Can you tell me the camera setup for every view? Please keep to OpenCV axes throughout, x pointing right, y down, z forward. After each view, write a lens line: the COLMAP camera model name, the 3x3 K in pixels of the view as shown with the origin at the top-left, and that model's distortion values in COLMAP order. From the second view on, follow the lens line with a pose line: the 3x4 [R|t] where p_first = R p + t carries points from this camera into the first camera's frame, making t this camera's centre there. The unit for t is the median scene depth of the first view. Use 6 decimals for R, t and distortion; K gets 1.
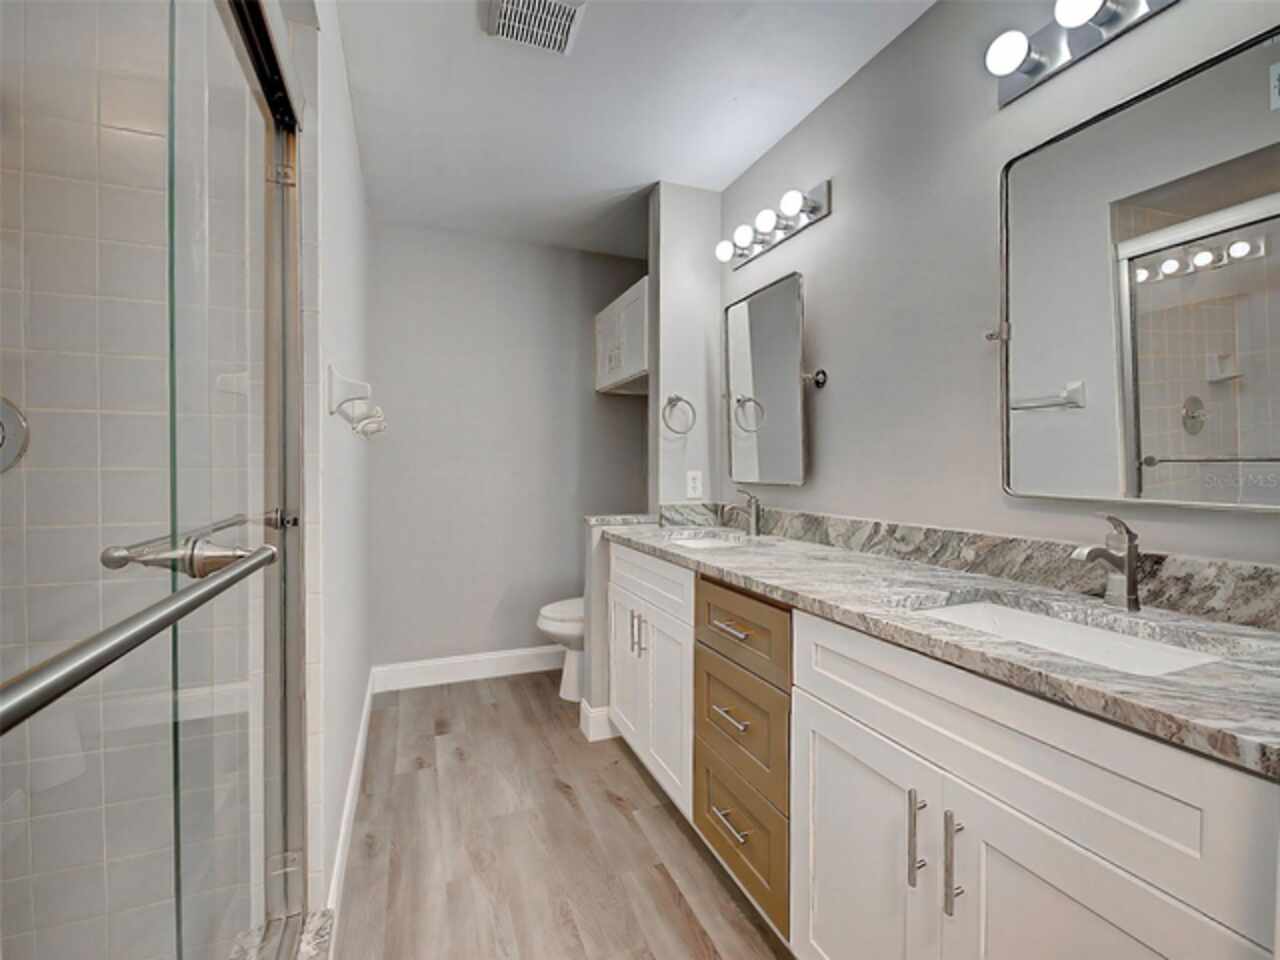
lens RADIAL K [[586.0, 0, 640.0], [0, 586.0, 480.0], [0, 0, 1]] dist [0.003981, -0.000273]
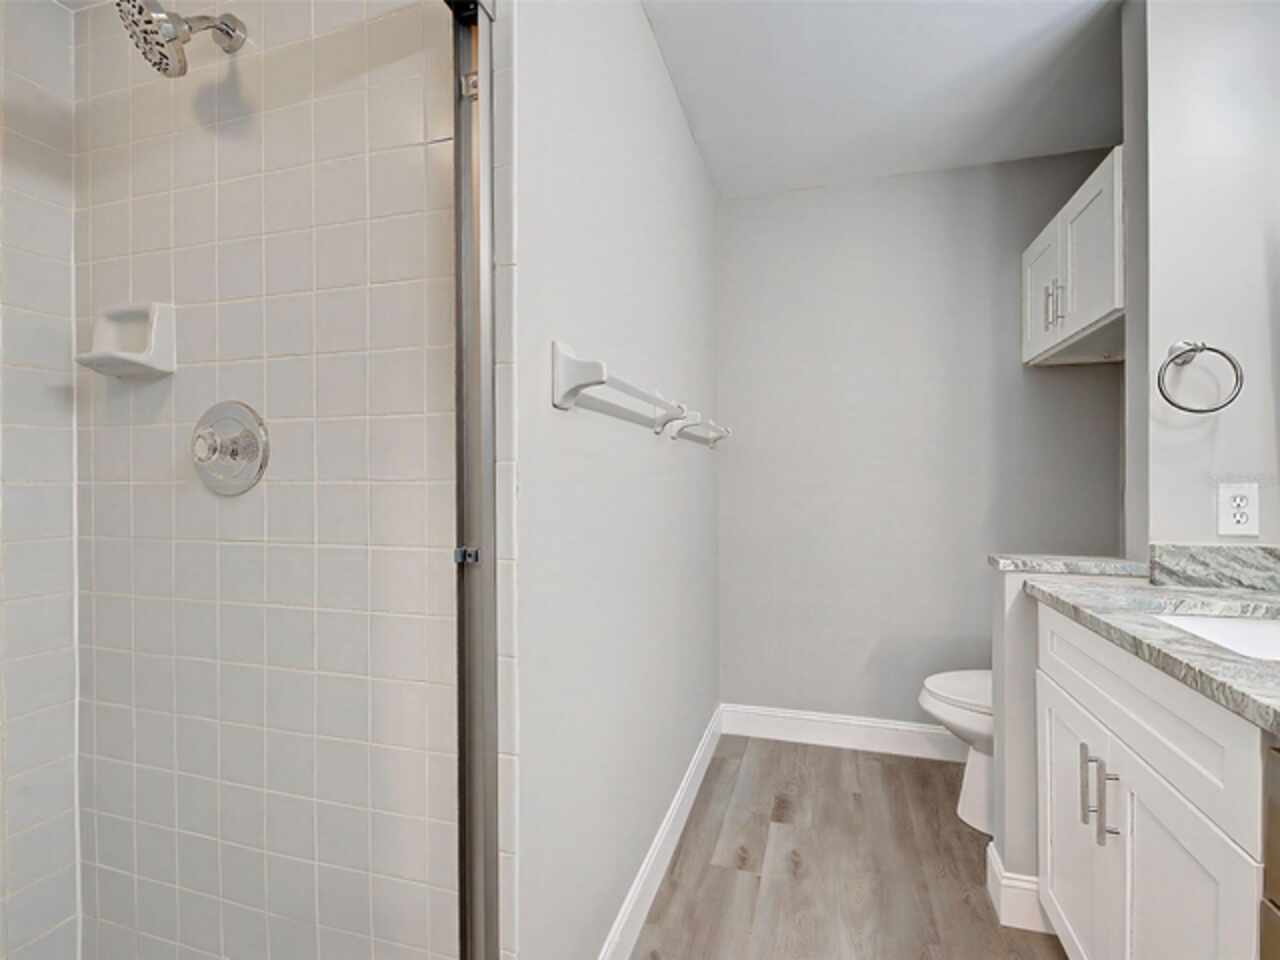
lens RADIAL K [[586.0, 0, 640.0], [0, 586.0, 480.0], [0, 0, 1]] dist [0.003981, -0.000273]
pose [[0.778147, -0.001497, -0.628081, 0.007118], [-0.009164, 0.999864, -0.013736, -0.006297], [0.628016, 0.016444, 0.778027, 0.262823]]
